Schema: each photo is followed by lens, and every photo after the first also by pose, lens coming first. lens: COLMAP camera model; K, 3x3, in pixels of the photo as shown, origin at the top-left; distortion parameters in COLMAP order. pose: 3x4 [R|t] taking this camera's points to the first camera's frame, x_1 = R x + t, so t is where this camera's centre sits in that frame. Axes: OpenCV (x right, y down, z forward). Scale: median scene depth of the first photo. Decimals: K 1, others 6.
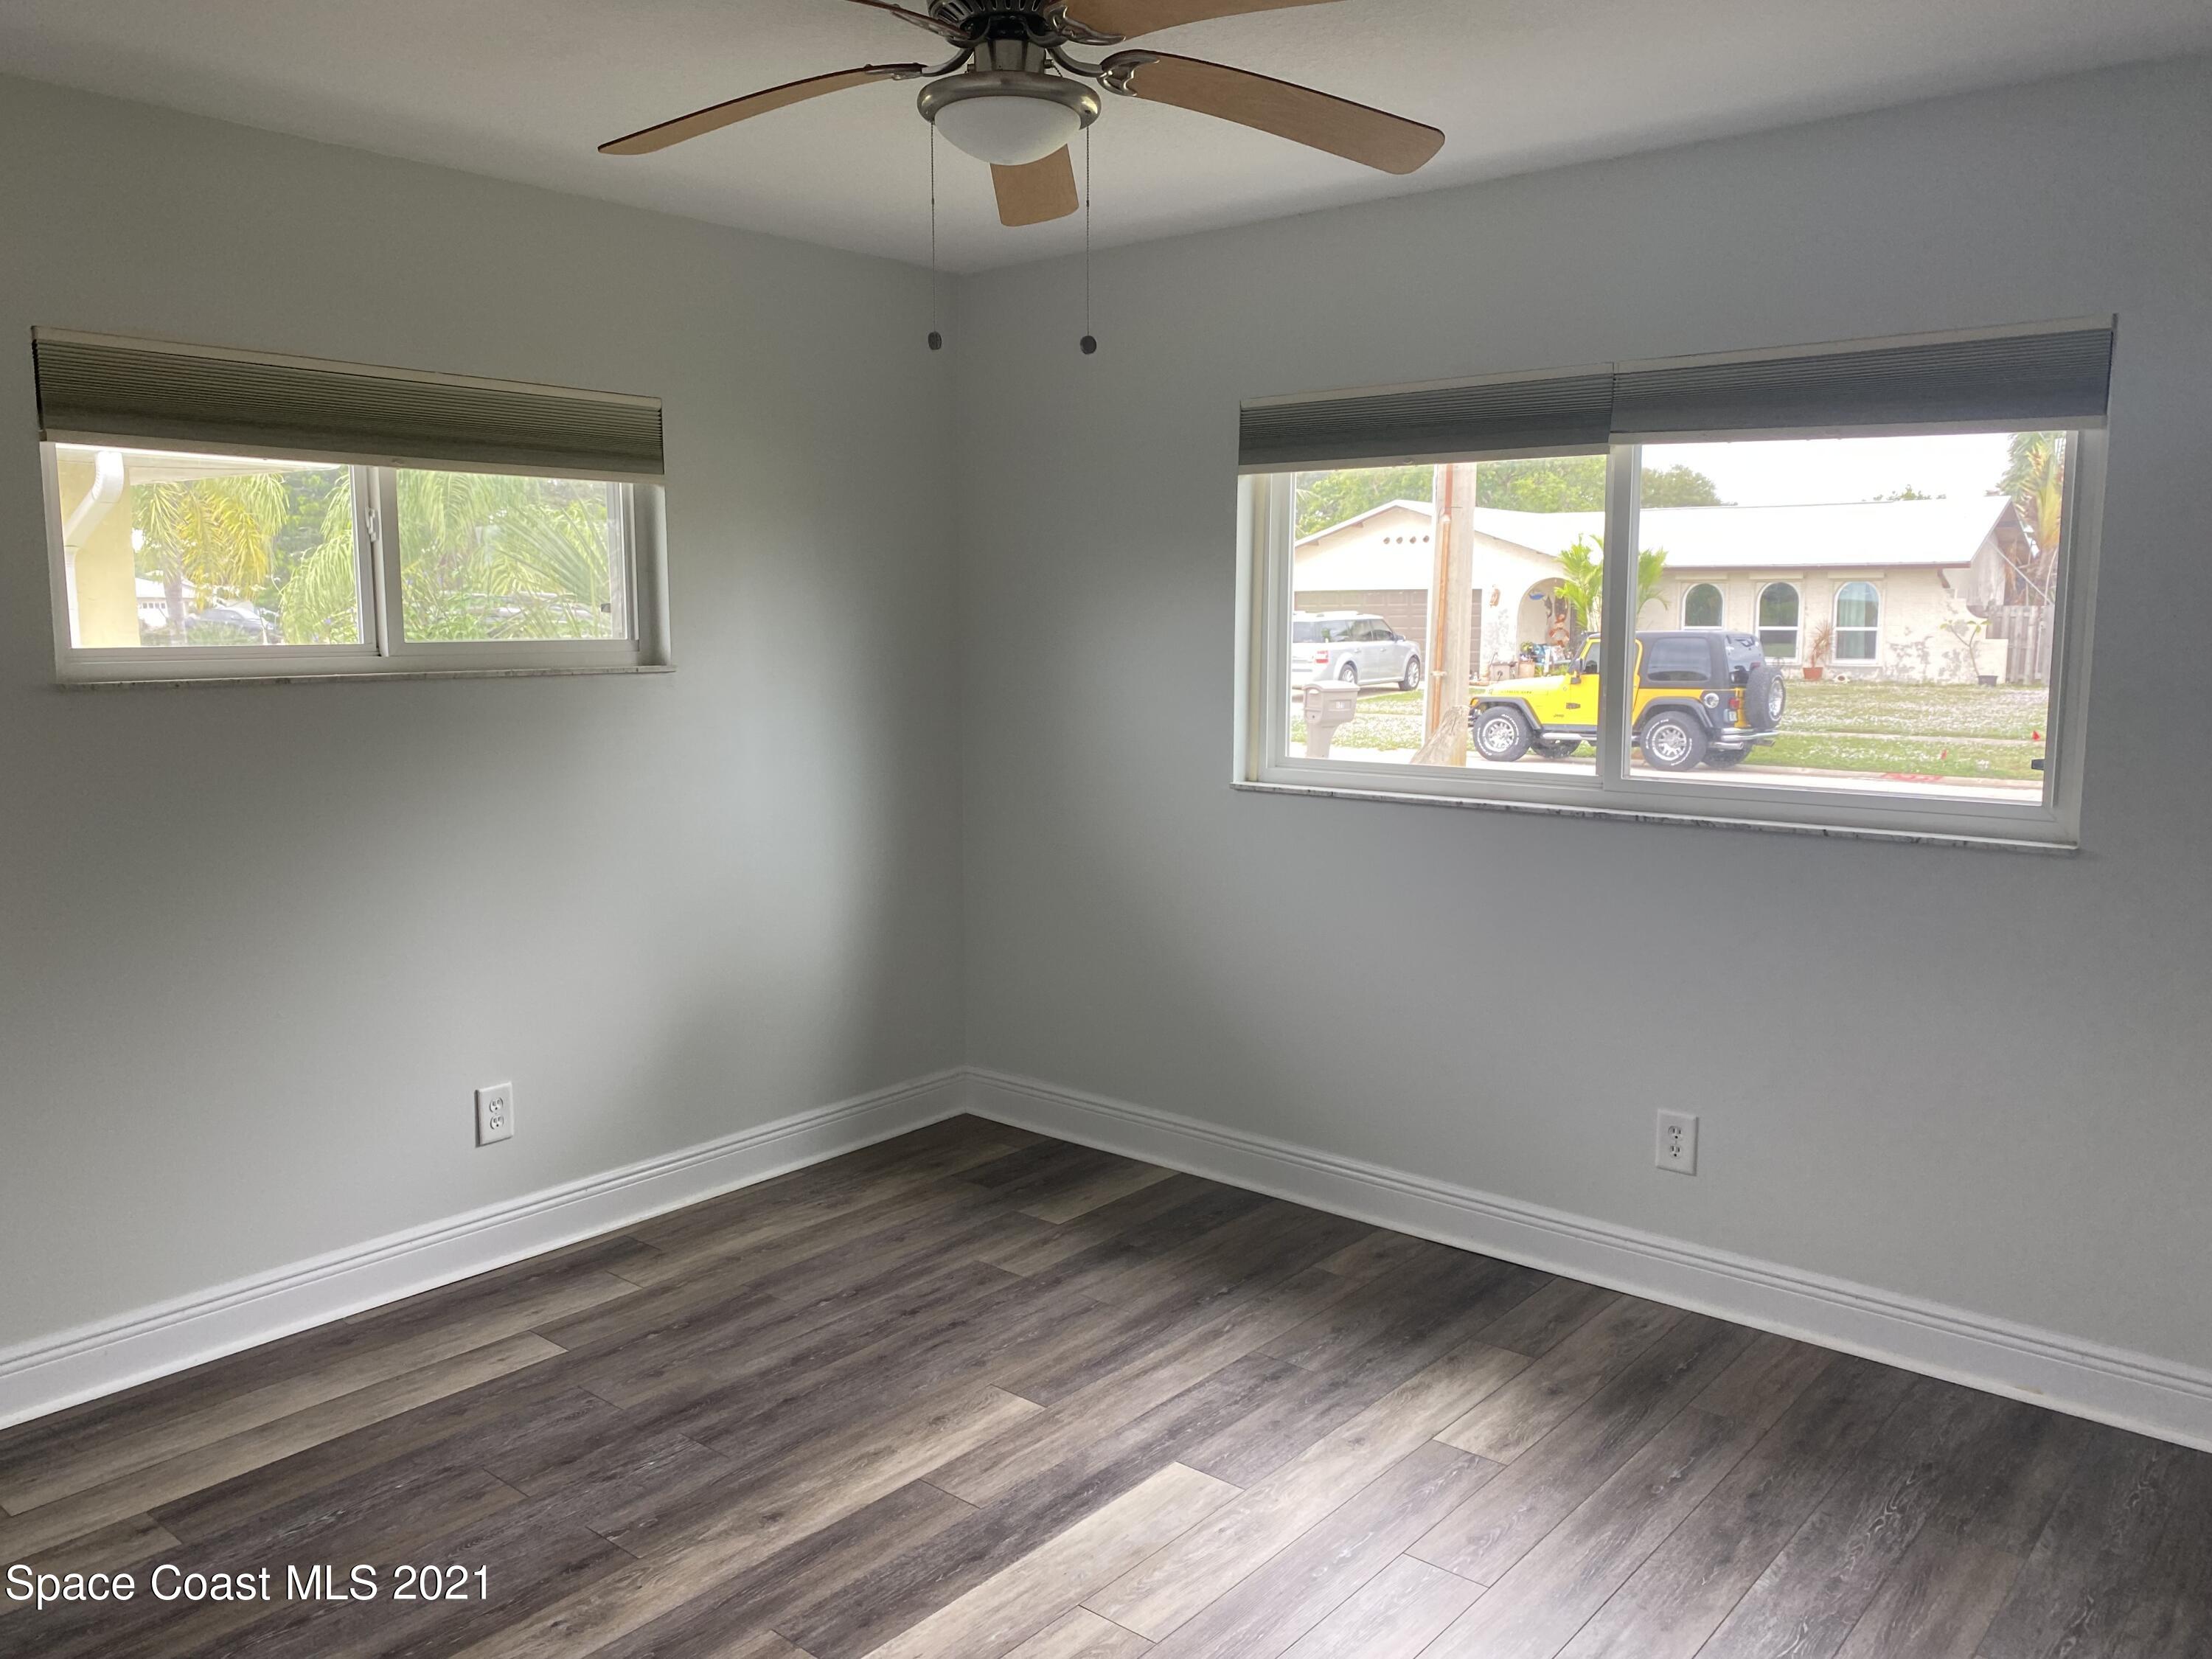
lens RADIAL K [[1683.9, 0, 1091.5], [0, 1683.9, 828.3], [0, 0, 1]] dist [0.046855, -0.051695]
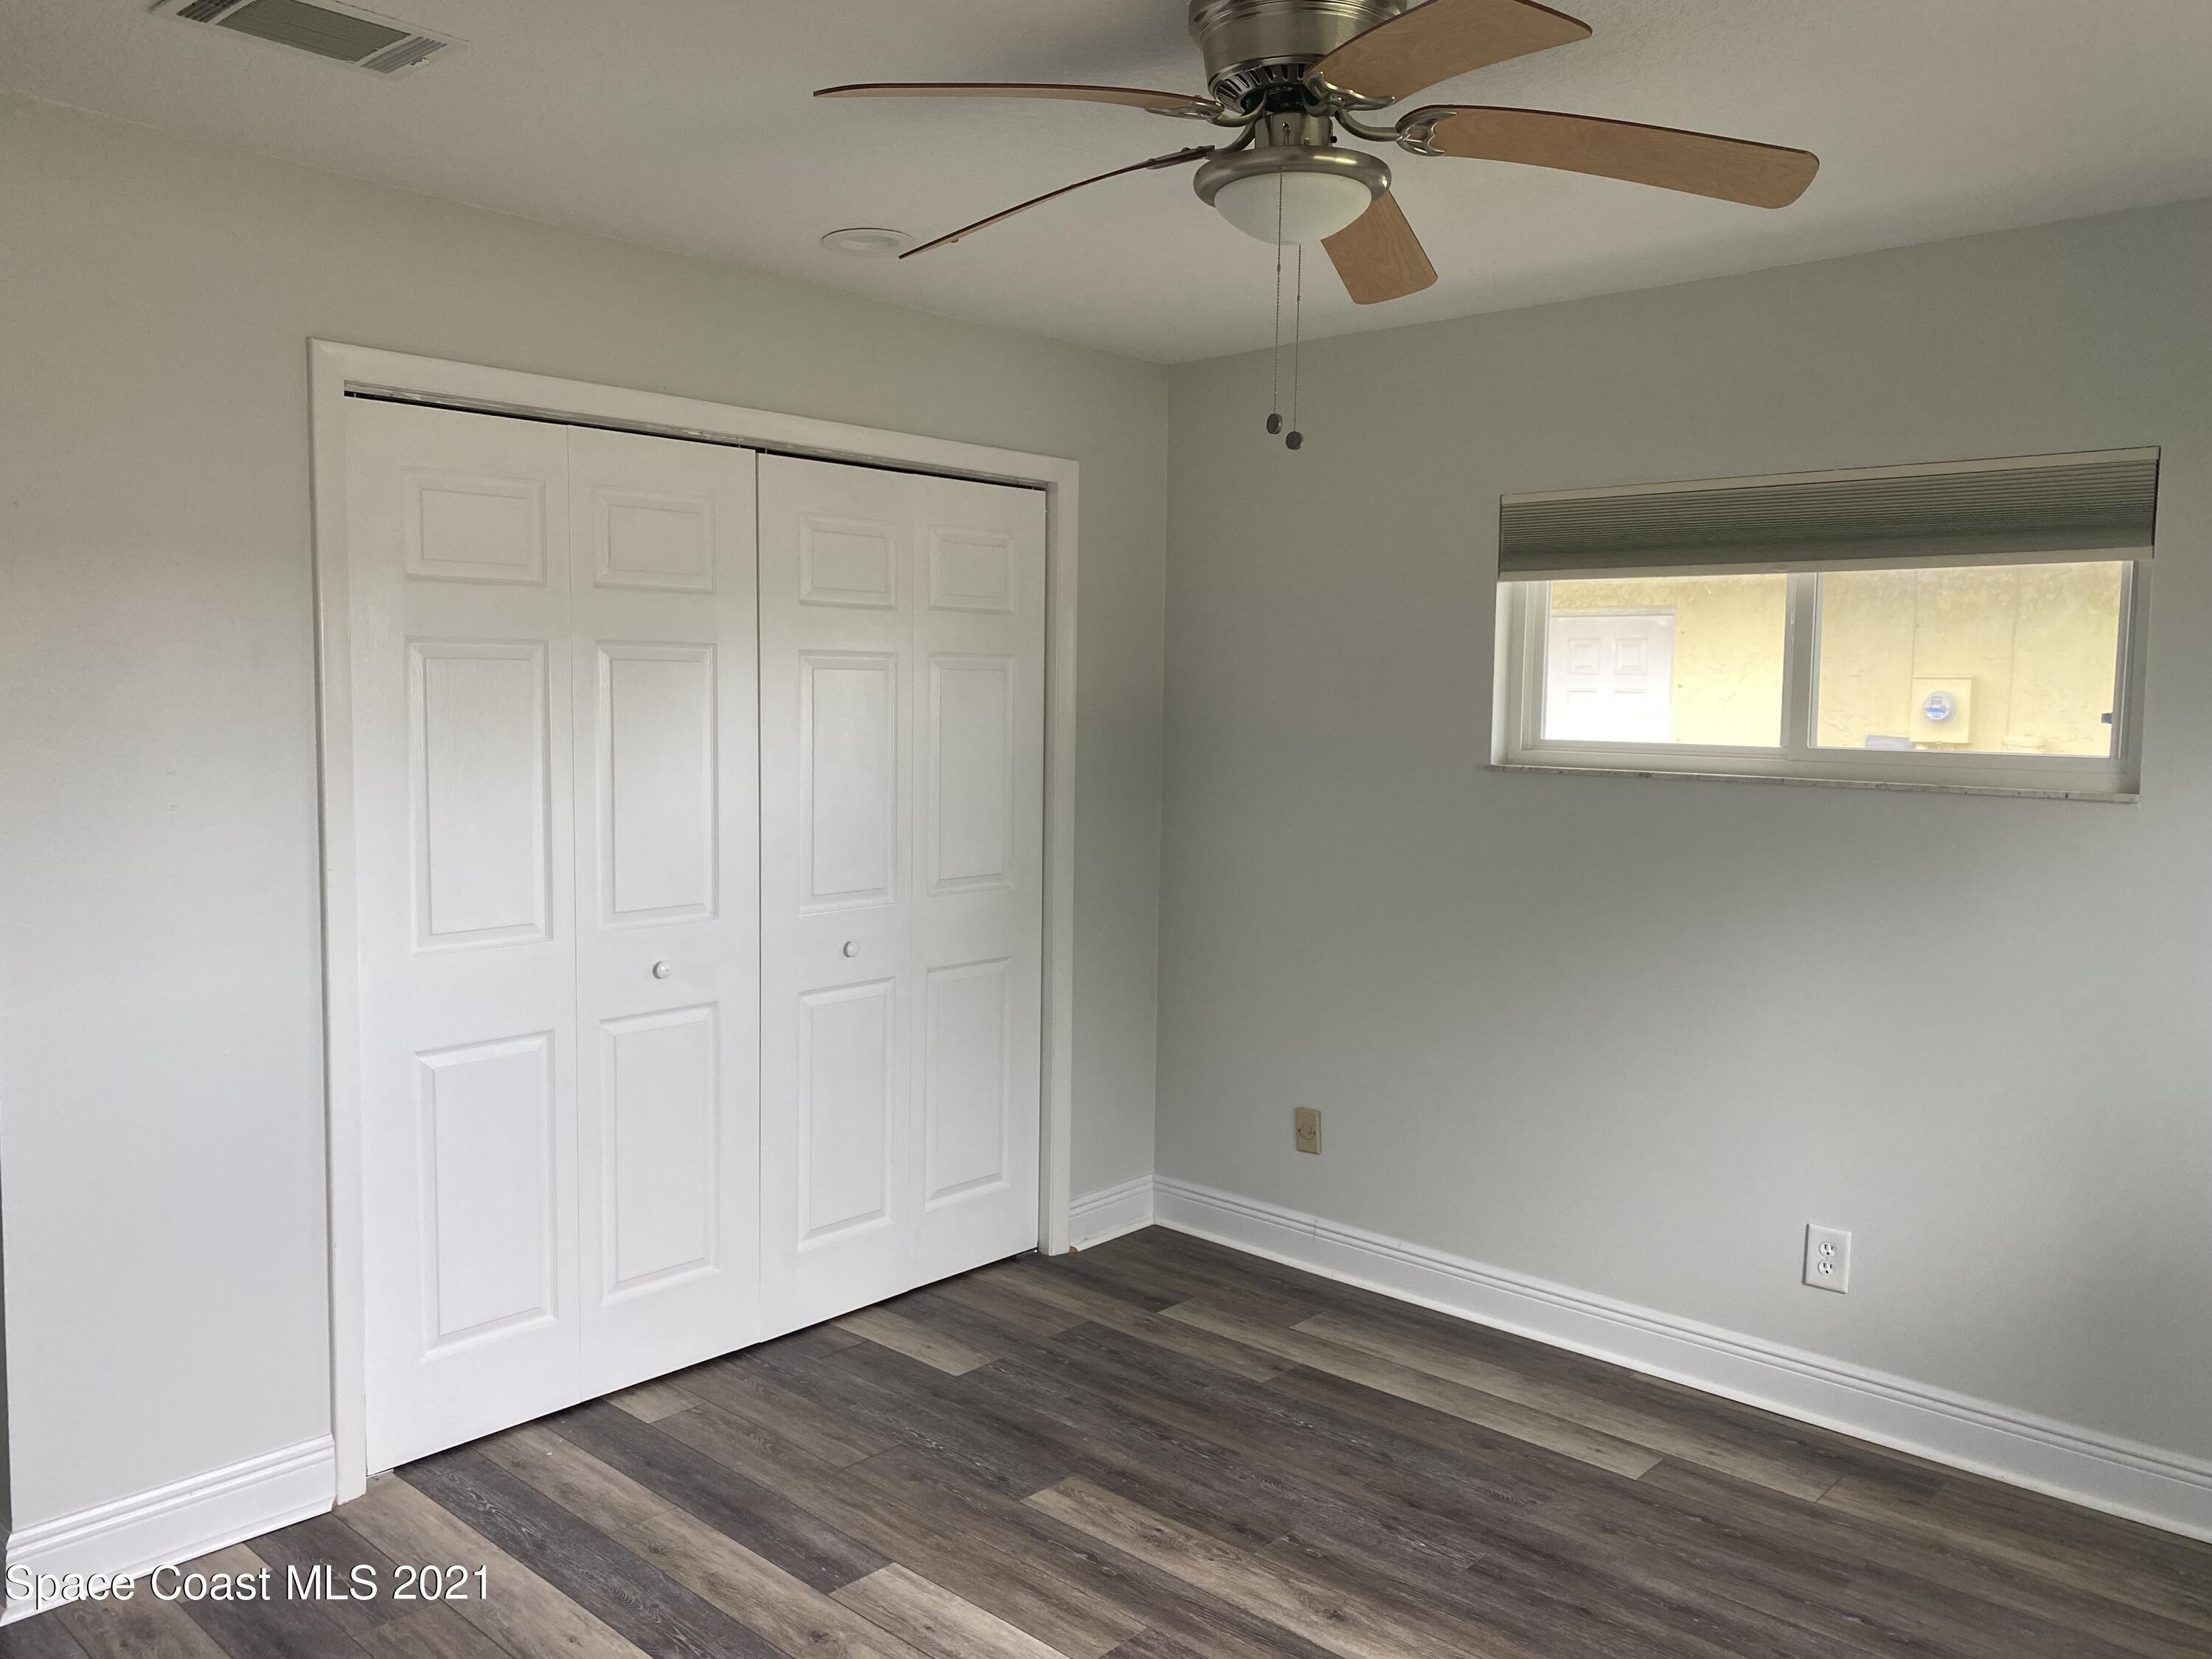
lens RADIAL K [[1683.9, 0, 1094.2], [0, 1683.9, 824.2], [0, 0, 1]] dist [0.046855, -0.051695]
pose [[-0.033814, 0.082746, -0.995997, 0.640477], [-0.145450, 0.985549, 0.086816, -0.098941], [0.988788, 0.147804, -0.021290, 0.671935]]
